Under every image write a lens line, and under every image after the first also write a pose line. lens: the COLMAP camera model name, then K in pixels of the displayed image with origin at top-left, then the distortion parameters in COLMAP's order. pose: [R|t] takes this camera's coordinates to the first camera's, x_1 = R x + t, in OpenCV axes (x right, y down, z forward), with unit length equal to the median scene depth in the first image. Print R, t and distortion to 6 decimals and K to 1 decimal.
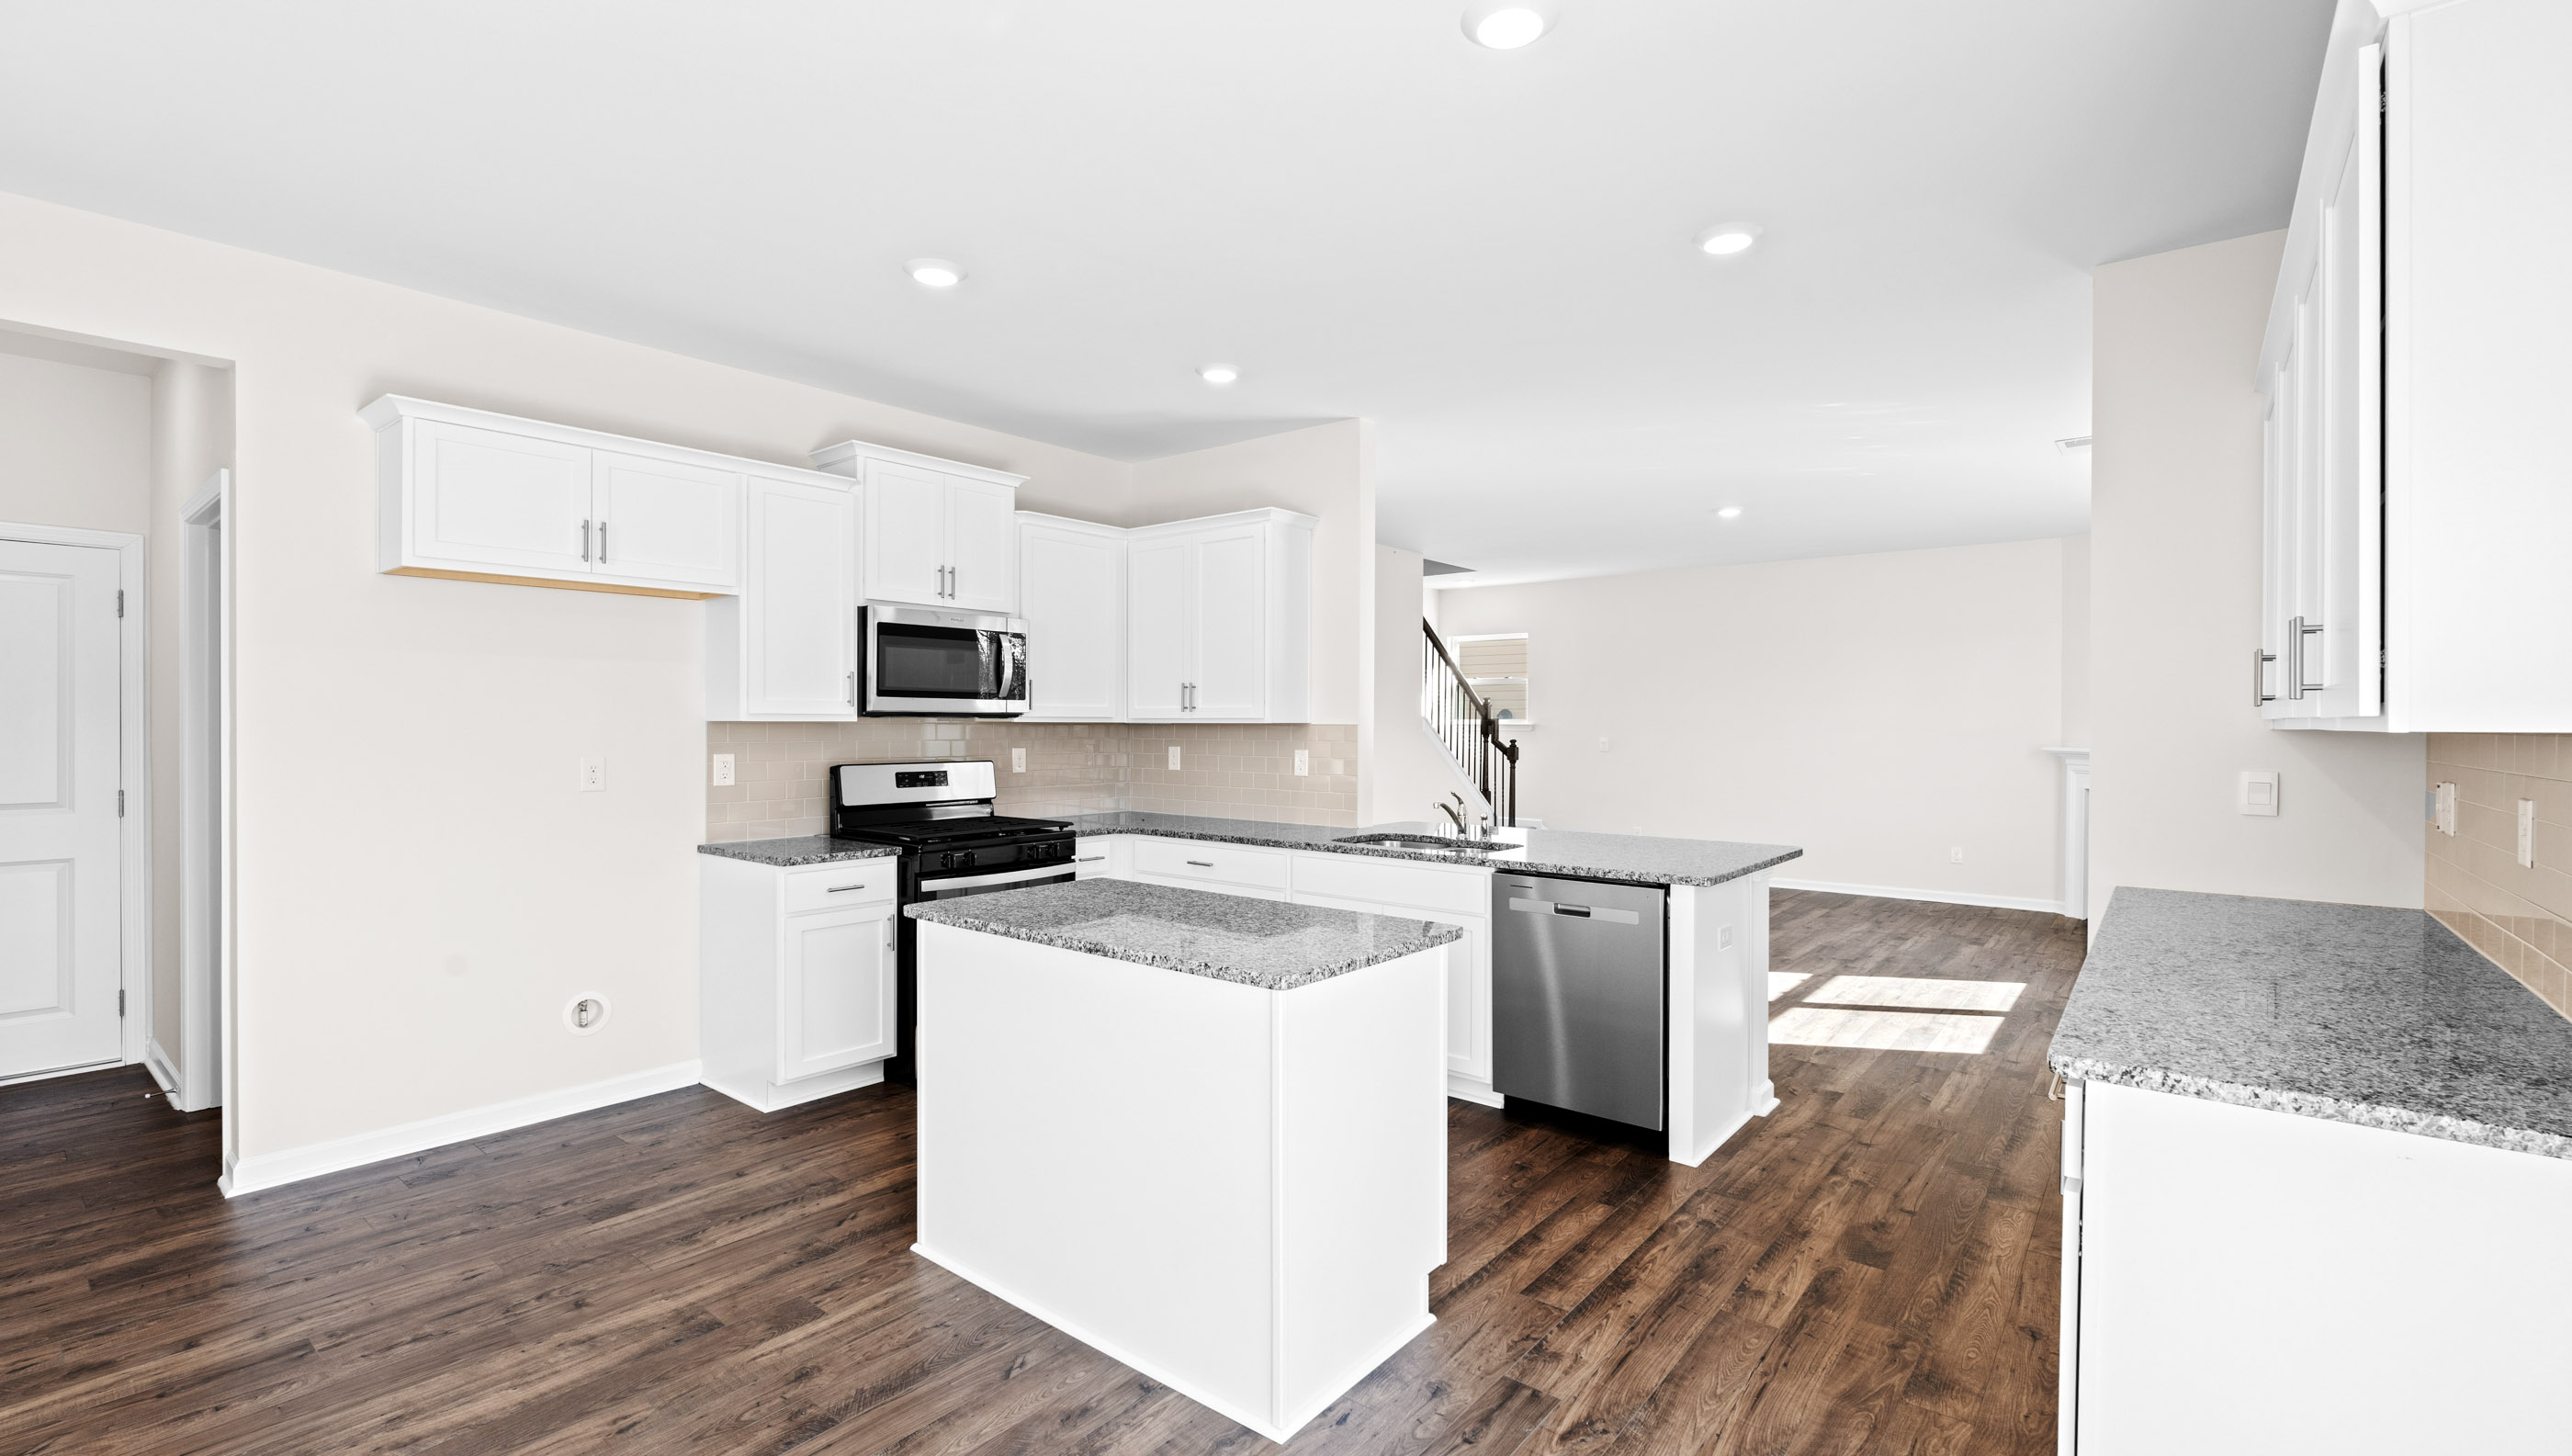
lens RADIAL K [[1119.5, 0, 1278.9], [0, 1119.5, 739.7], [0, 0, 1]] dist [-0.007337, 0.000784]
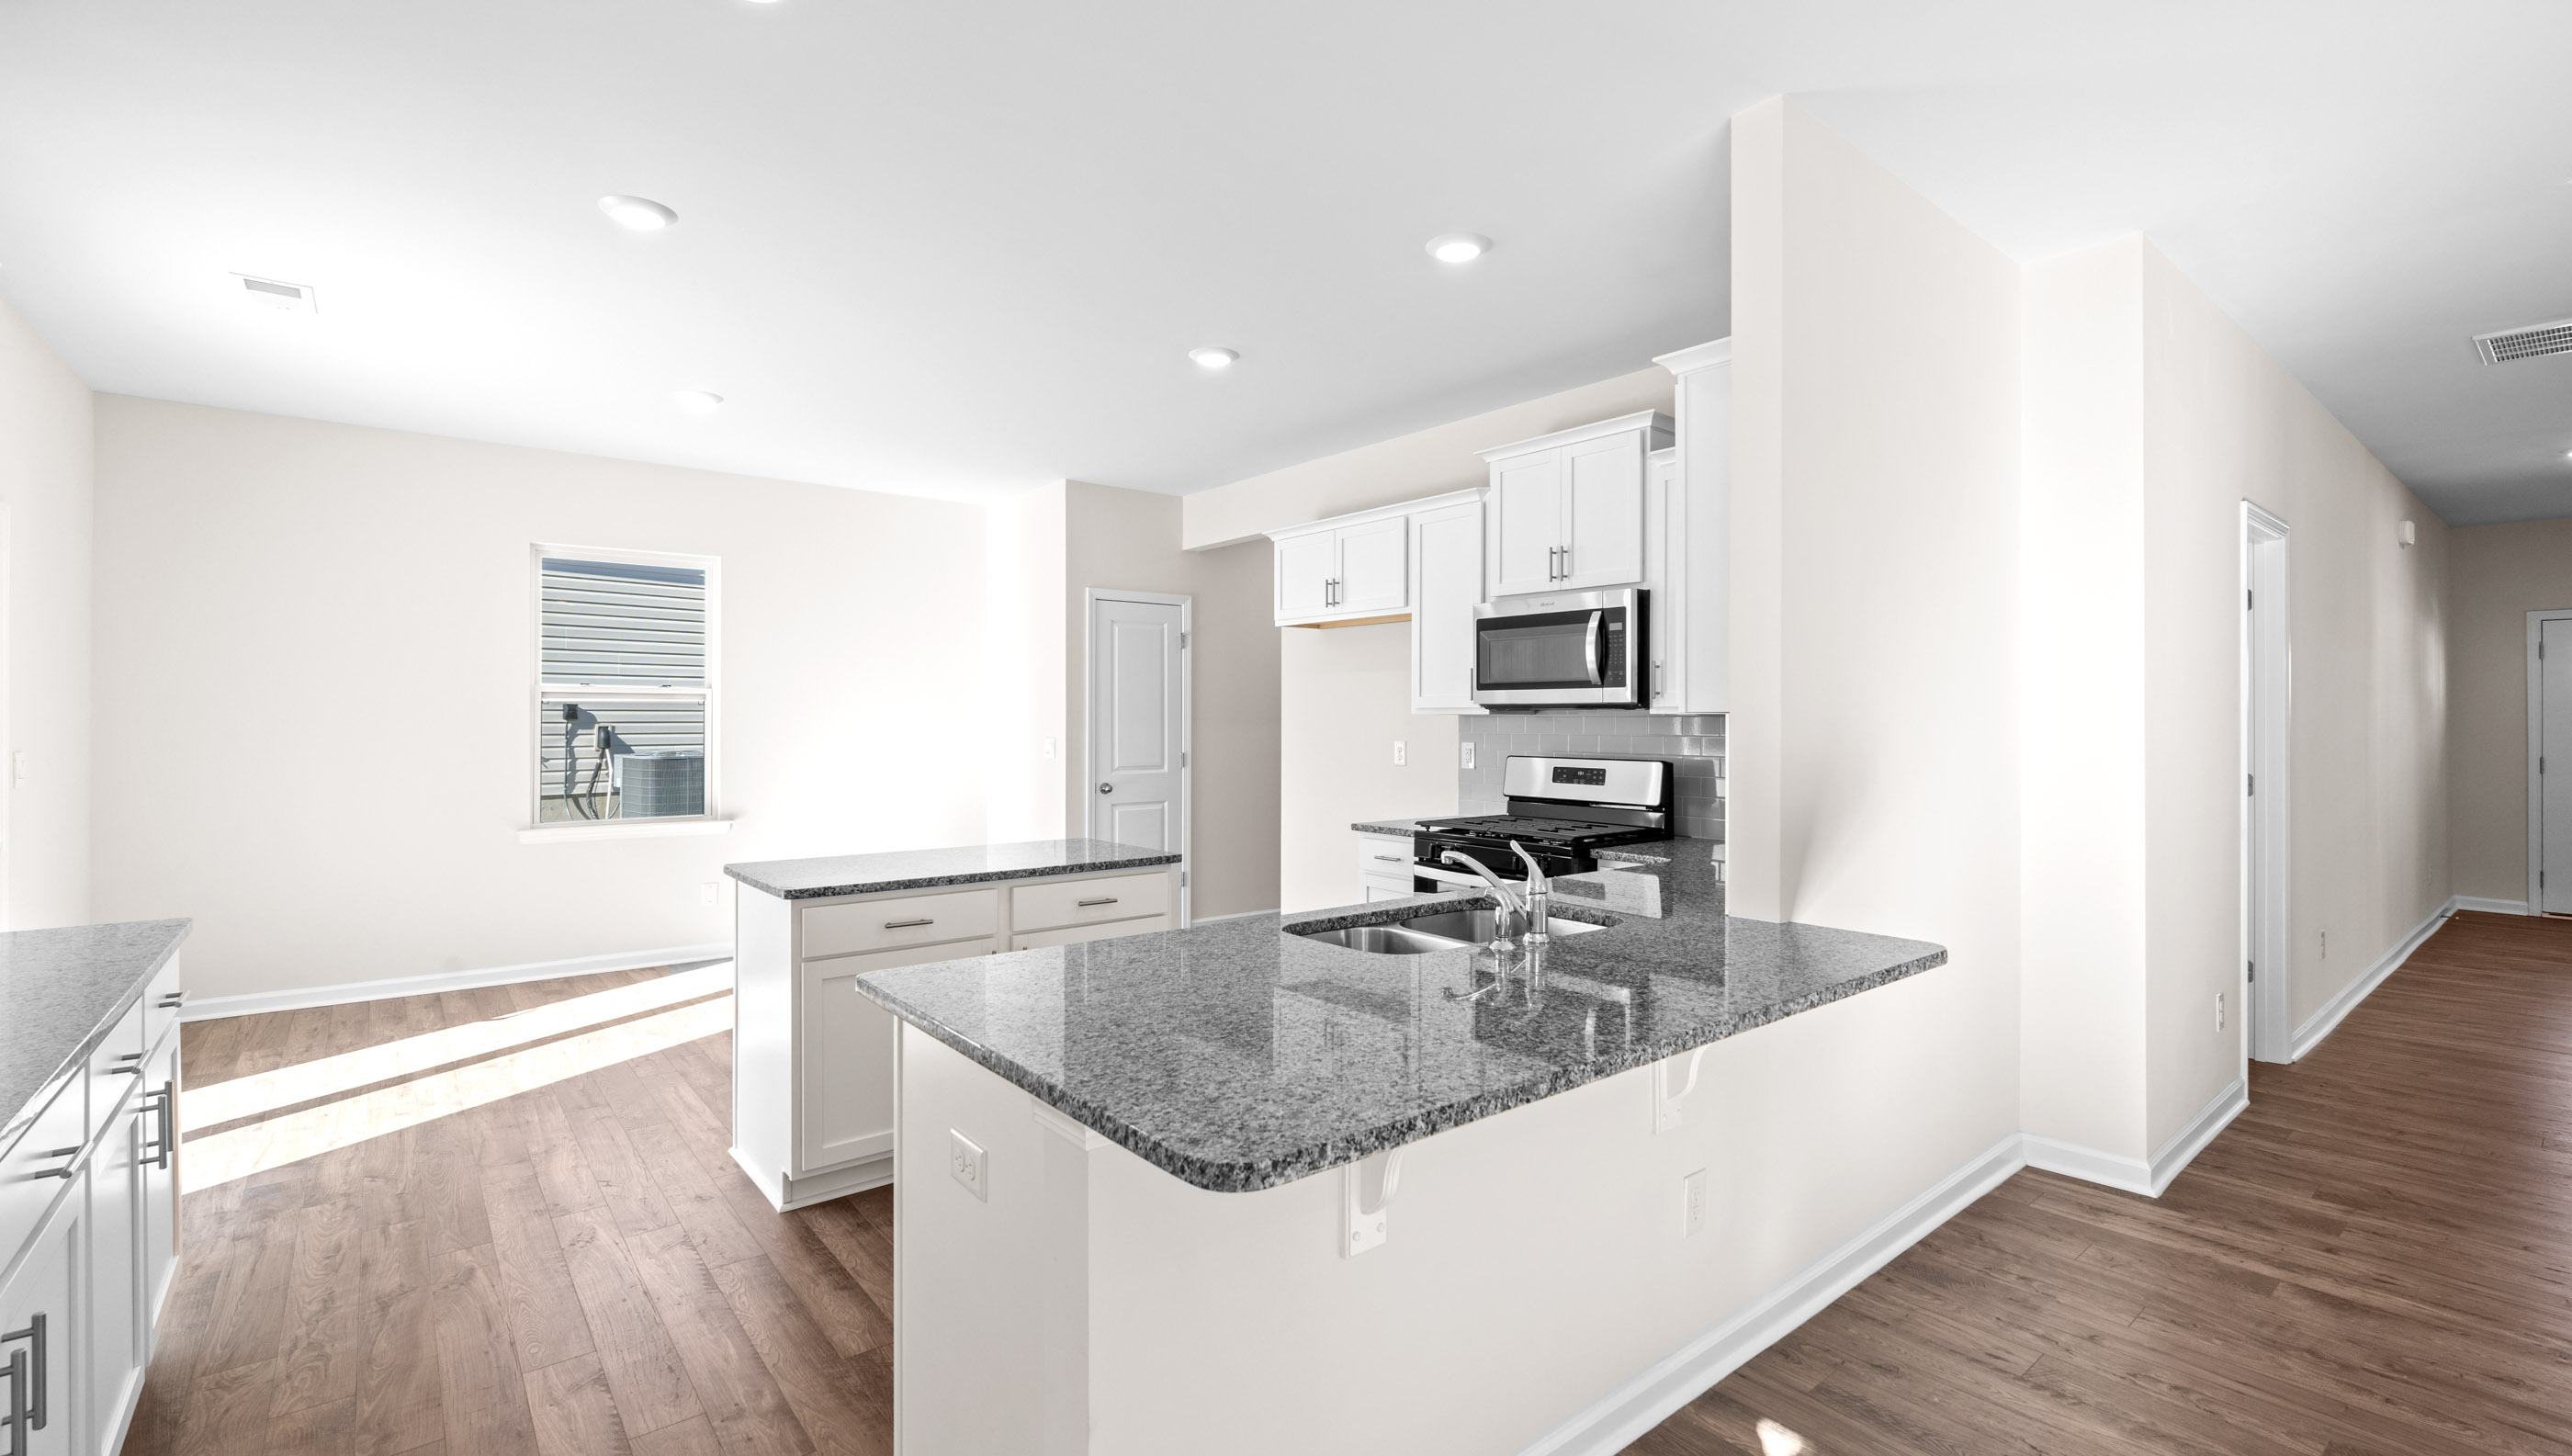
lens RADIAL K [[1119.5, 0, 1276.7], [0, 1119.5, 704.3], [0, 0, 1]] dist [-0.007337, 0.000784]
pose [[-0.207356, -0.016963, -0.978119, 0.694367], [-0.019092, 0.999729, -0.013290, -0.007698], [0.978079, 0.015918, -0.207624, 1.017106]]
